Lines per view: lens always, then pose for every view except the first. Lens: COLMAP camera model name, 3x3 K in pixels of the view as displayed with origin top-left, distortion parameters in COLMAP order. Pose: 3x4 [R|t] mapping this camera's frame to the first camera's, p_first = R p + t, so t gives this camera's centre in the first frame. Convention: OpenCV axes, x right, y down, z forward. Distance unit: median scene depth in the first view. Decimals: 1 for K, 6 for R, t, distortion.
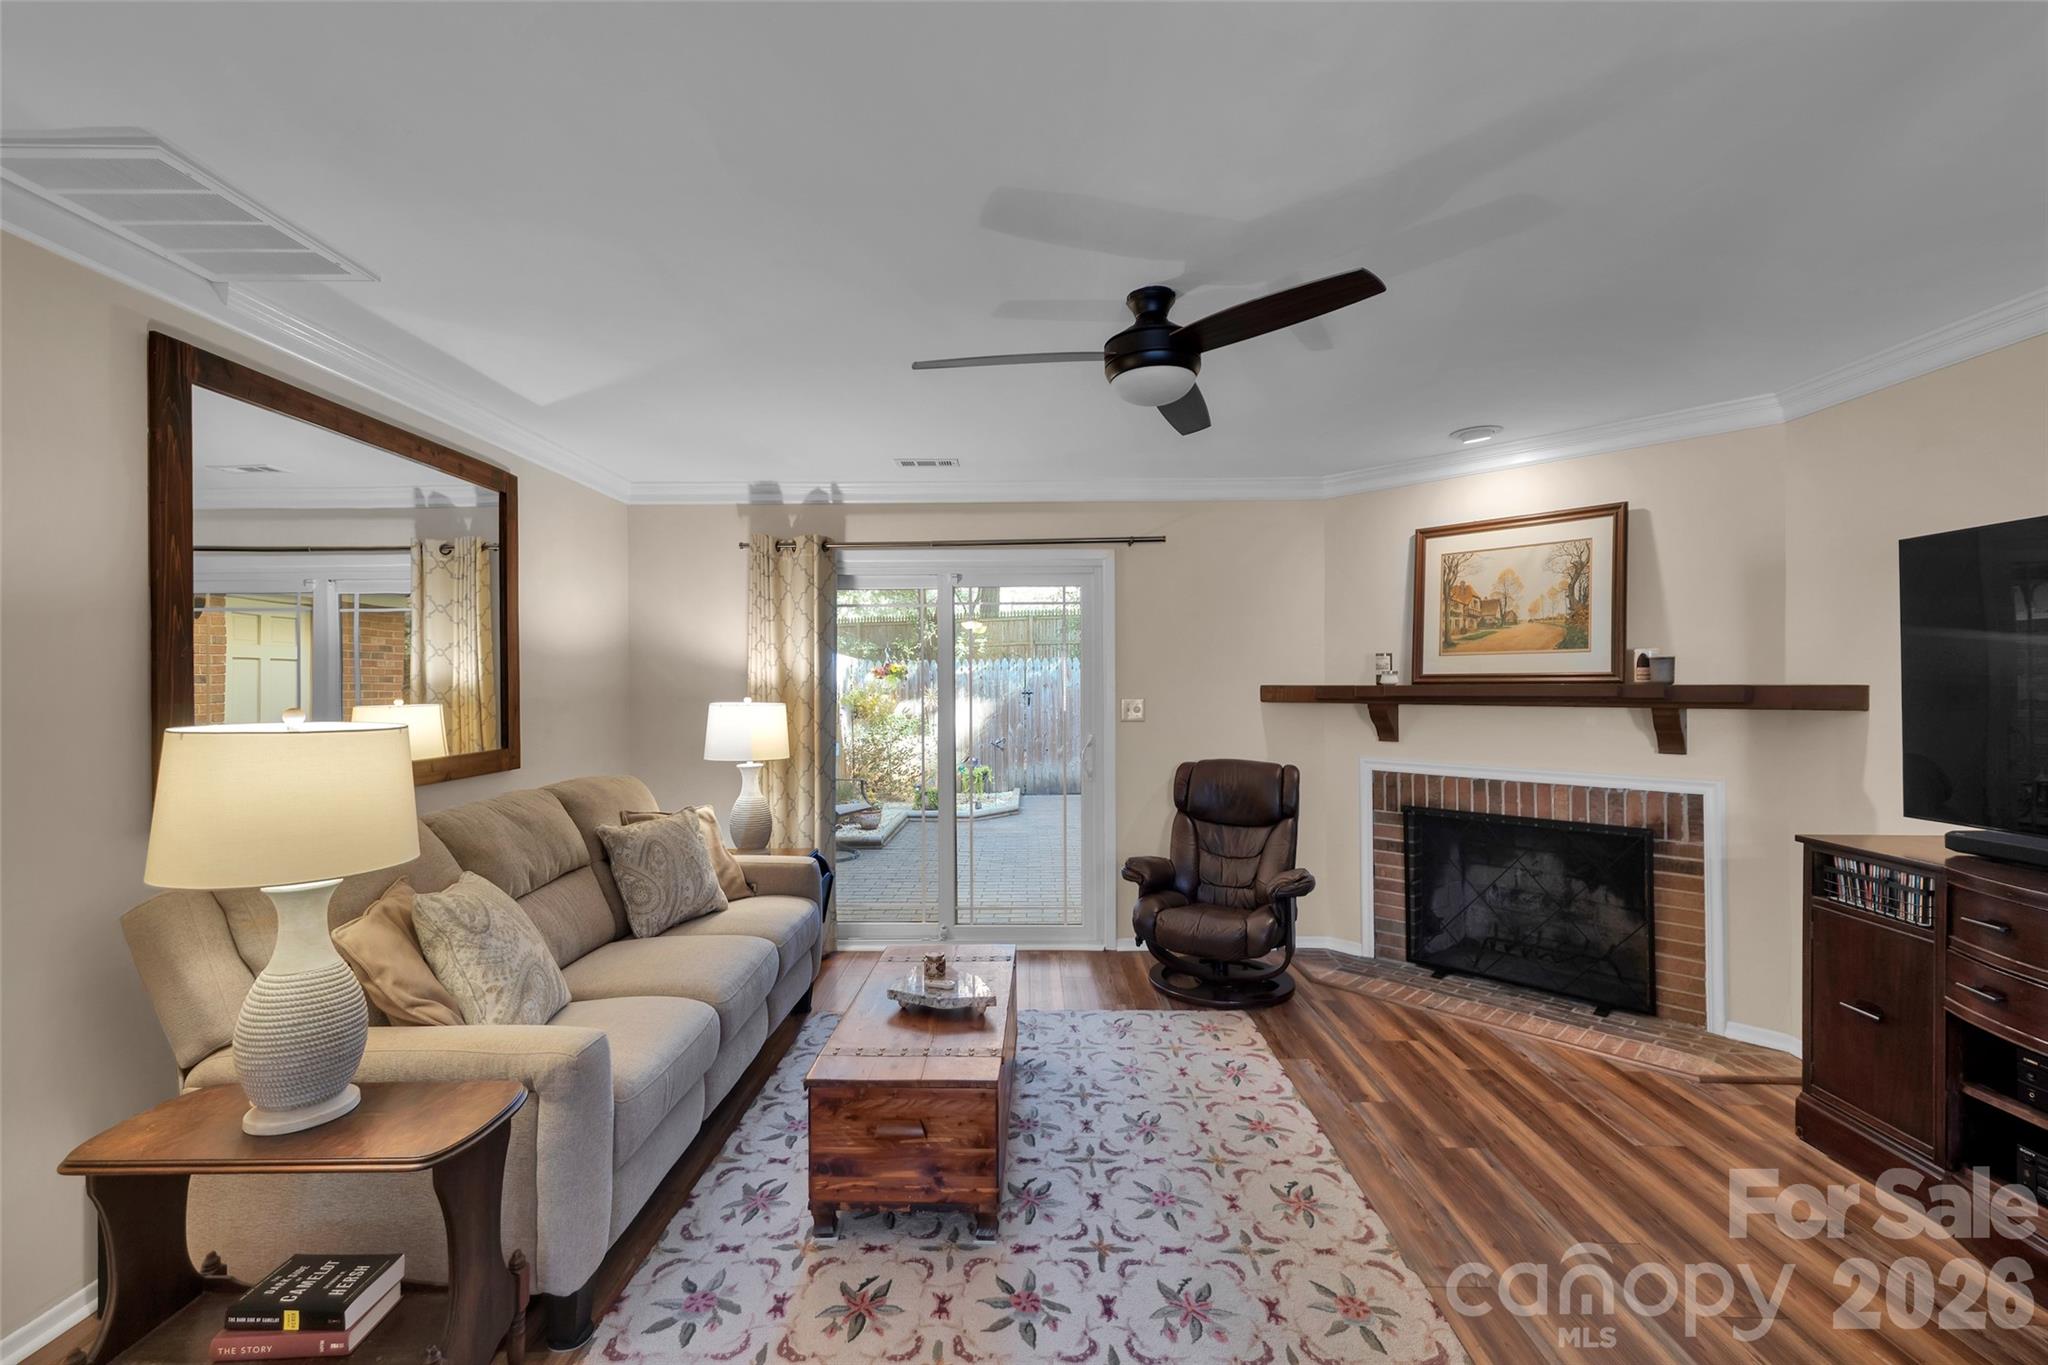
lens RADIAL K [[887.2, 0, 1004.7], [0, 887.2, 682.4], [0, 0, 1]] dist [0.004895, -0.001461]
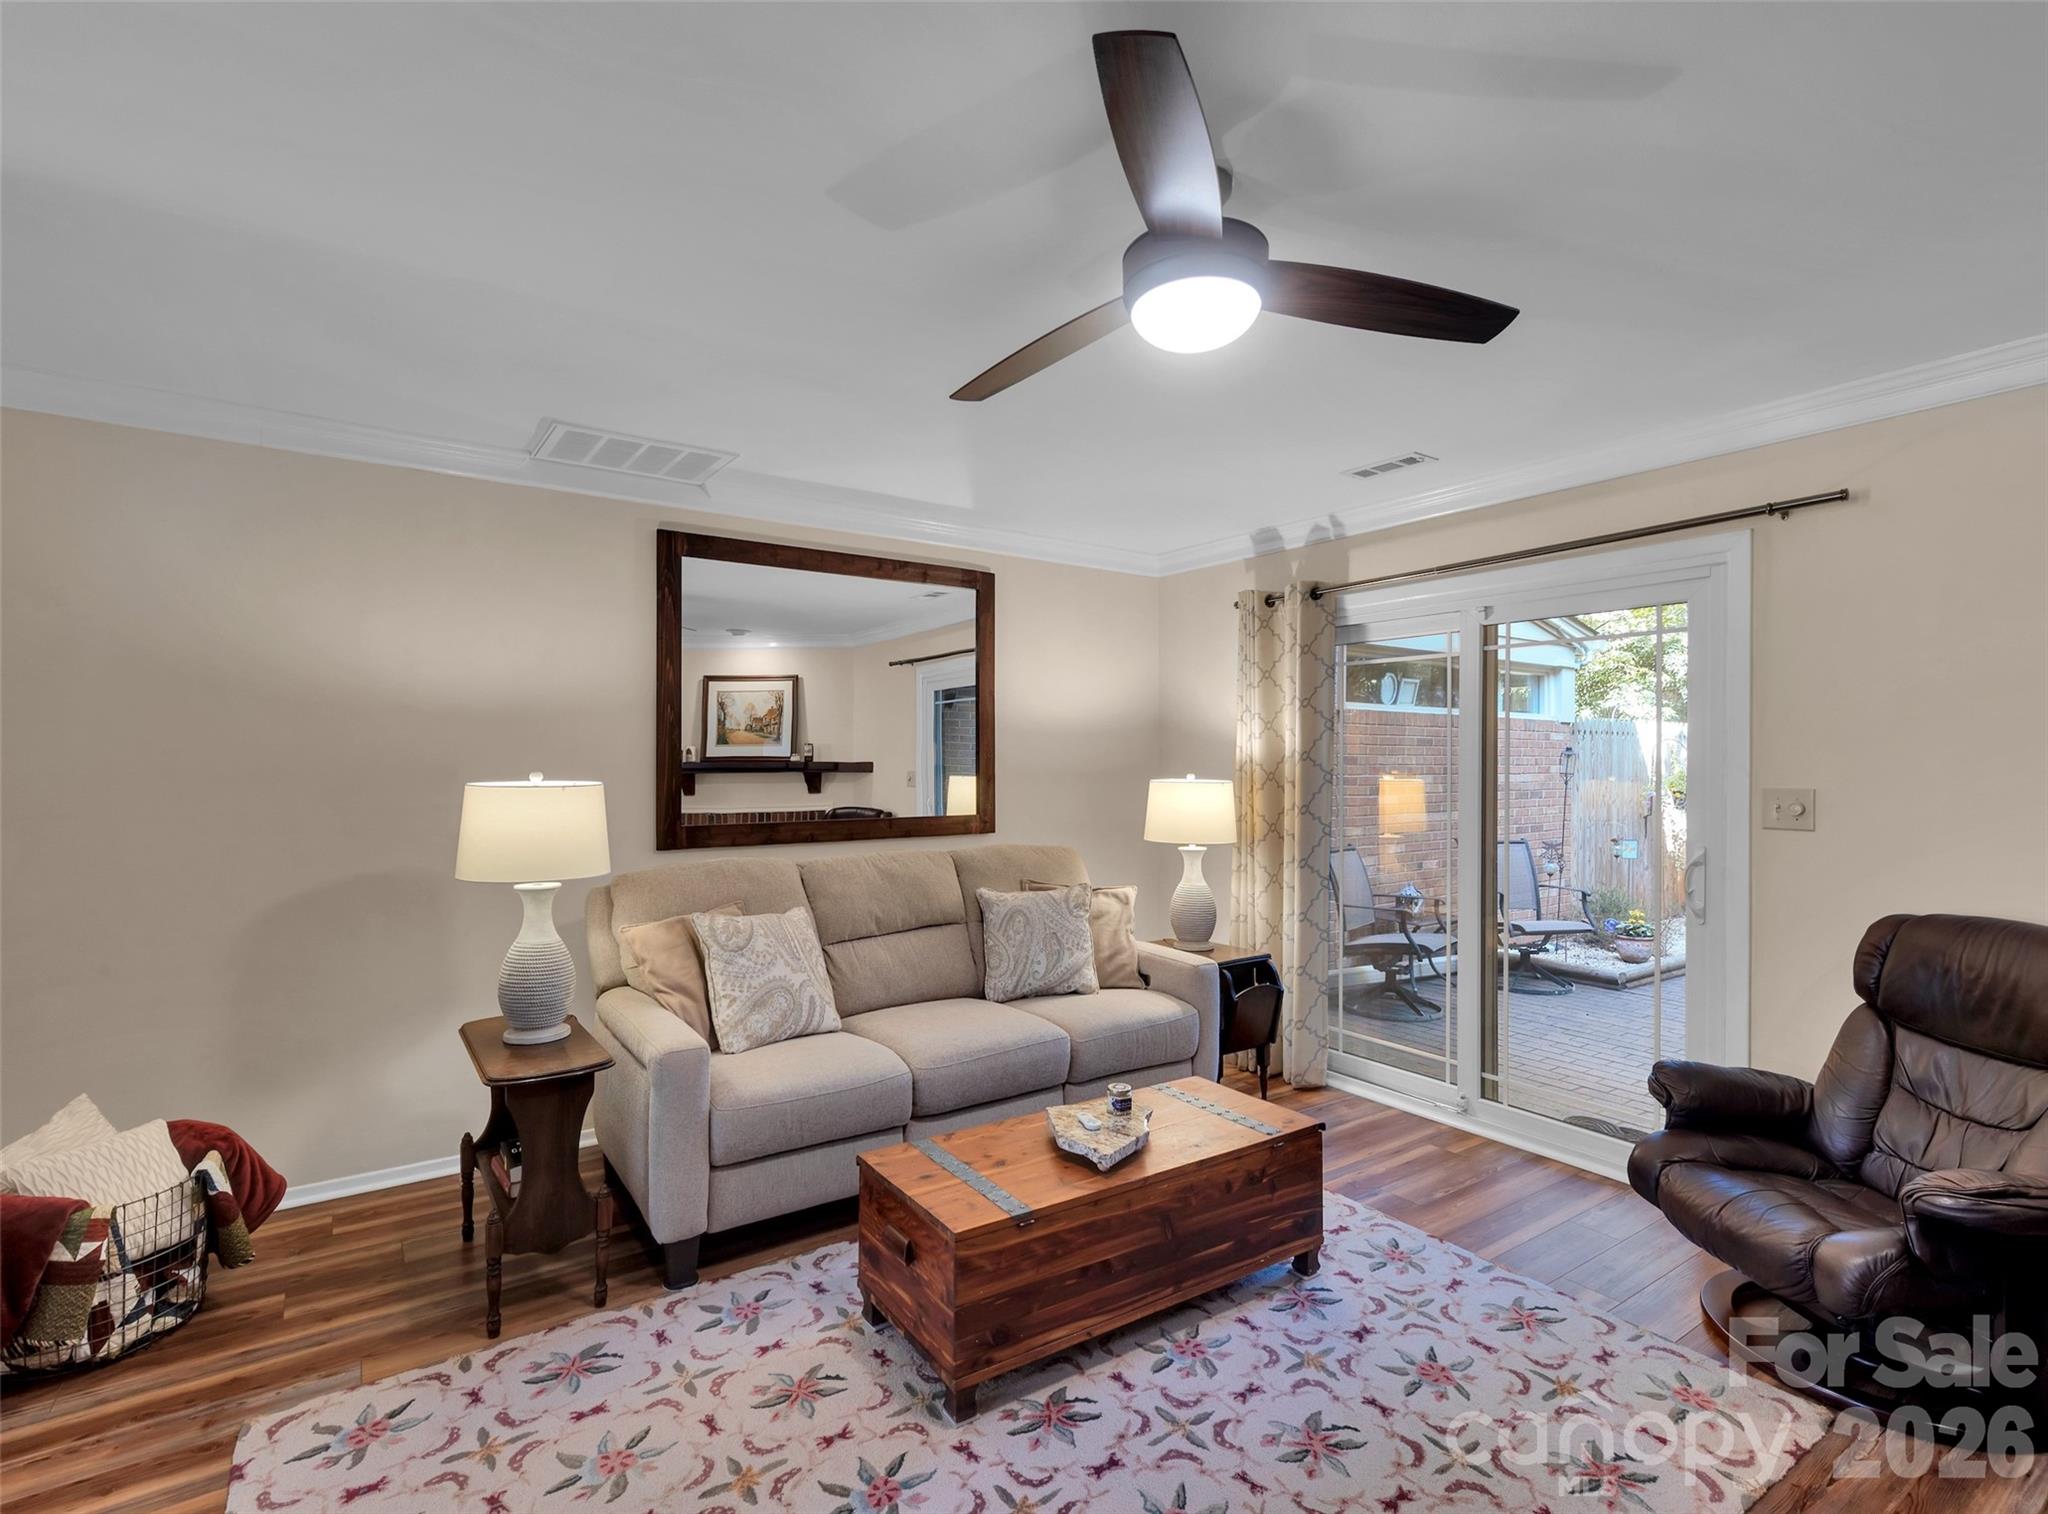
lens RADIAL K [[964.3, 0, 1008.5], [0, 964.3, 757.4], [0, 0, 1]] dist [0.005923, 0.002478]
pose [[0.581516, 0.003845, -0.813526, 0.464767], [-0.004733, 0.999988, 0.001343, -0.000244], [0.813521, 0.003070, 0.581527, 0.312008]]
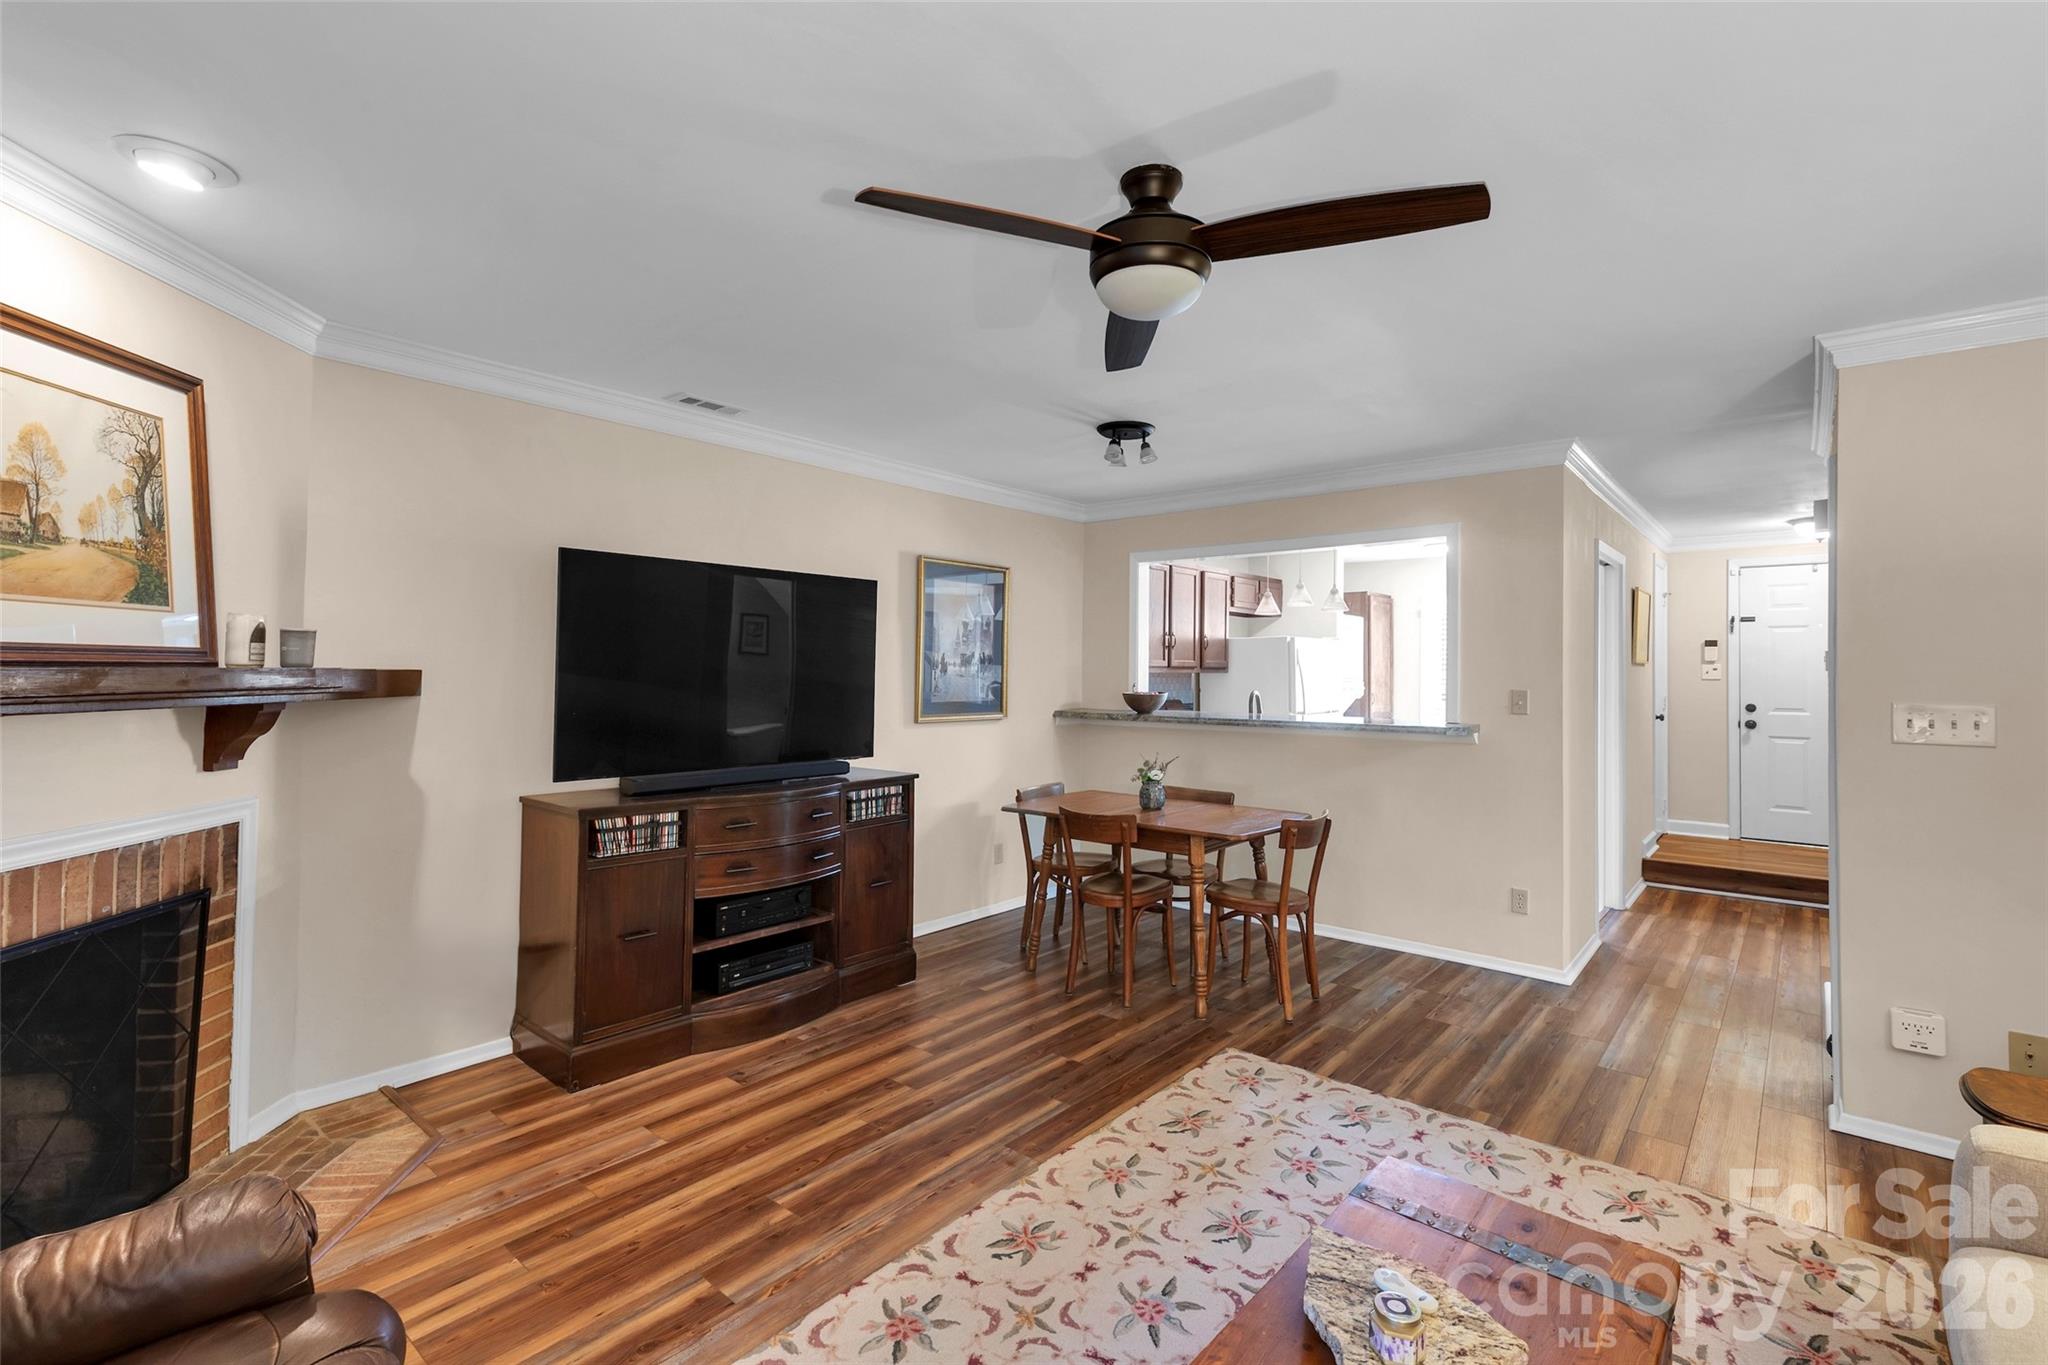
lens RADIAL K [[925.8, 0, 1017.2], [0, 925.8, 654.0], [0, 0, 1]] dist [0.008424, -0.000464]
pose [[-0.783438, 0.008195, 0.621416, -0.171067], [-0.007319, 0.999722, -0.022411, 0.003228], [-0.621427, -0.022106, -0.783160, 1.165256]]
